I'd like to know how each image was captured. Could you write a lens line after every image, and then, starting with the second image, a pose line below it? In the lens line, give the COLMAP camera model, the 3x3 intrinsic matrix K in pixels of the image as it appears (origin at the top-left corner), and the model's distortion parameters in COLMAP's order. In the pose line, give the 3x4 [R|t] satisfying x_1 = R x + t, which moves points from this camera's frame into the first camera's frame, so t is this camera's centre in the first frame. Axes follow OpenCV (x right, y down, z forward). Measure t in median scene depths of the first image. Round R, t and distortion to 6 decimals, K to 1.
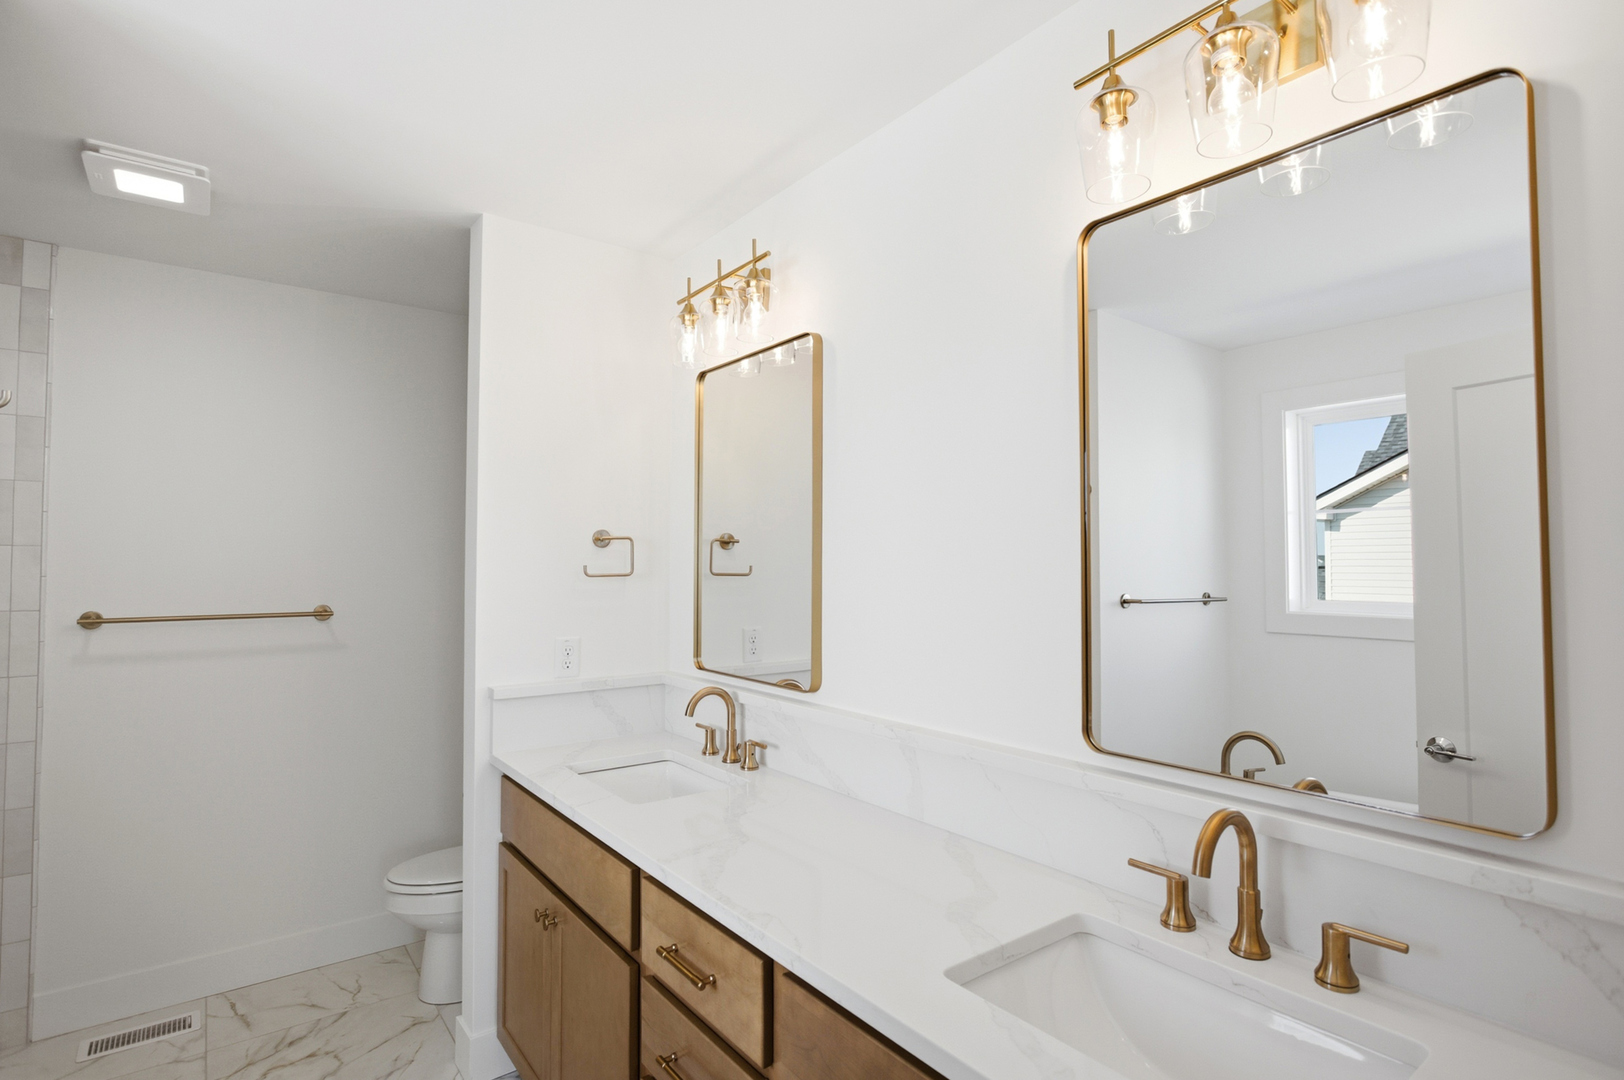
lens RADIAL K [[779.4, 0, 808.1], [0, 779.4, 450.6], [0, 0, 1]] dist [-0.021981, 0.003677]
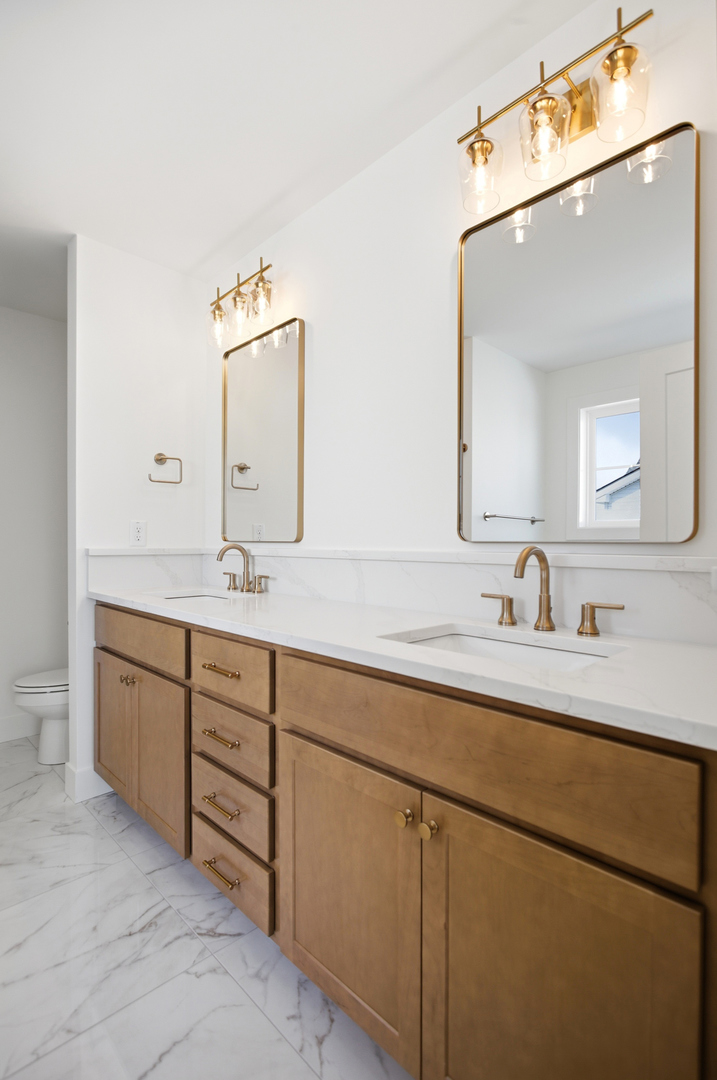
lens RADIAL K [[518.3, 0, 359.0], [0, 518.3, 549.9], [0, 0, 1]] dist [-0.021981, 0.003677]
pose [[0.991506, 0.001635, 0.130049, -0.007900], [-0.008007, 0.998792, 0.048487, 0.264064], [-0.129813, -0.049117, 0.990321, -0.083080]]
